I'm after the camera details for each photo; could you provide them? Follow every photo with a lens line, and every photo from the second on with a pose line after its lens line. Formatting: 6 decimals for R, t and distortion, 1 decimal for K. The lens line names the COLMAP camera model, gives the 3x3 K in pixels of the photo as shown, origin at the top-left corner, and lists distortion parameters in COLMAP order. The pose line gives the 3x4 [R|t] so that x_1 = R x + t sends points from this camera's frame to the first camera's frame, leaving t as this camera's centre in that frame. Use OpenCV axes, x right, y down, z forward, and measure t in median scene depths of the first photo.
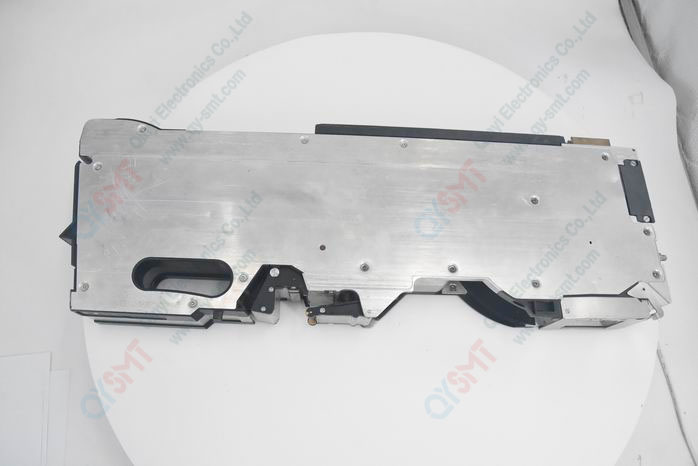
lens RADIAL K [[486.6, 0, 349.0], [0, 486.6, 233.0], [0, 0, 1]] dist [-0.082589, 0.000641]
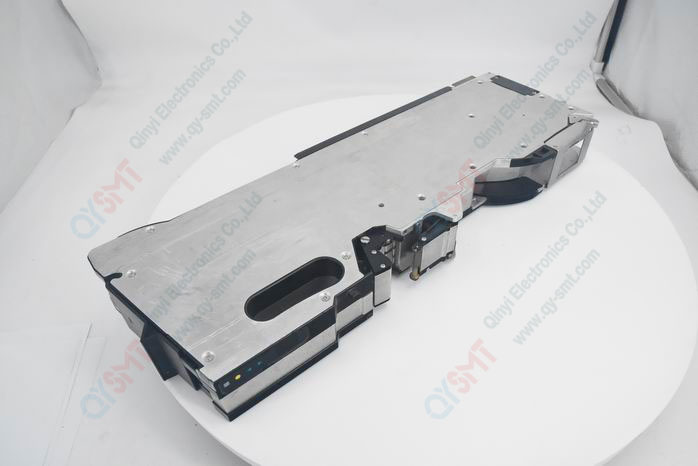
lens RADIAL K [[486.6, 0, 349.0], [0, 486.6, 233.0], [0, 0, 1]] dist [-0.082589, 0.000641]
pose [[0.753562, -0.483606, 0.445274, -0.625101], [0.629711, 0.725468, -0.277775, 0.332207], [-0.188699, 0.489716, 0.851218, 0.129764]]
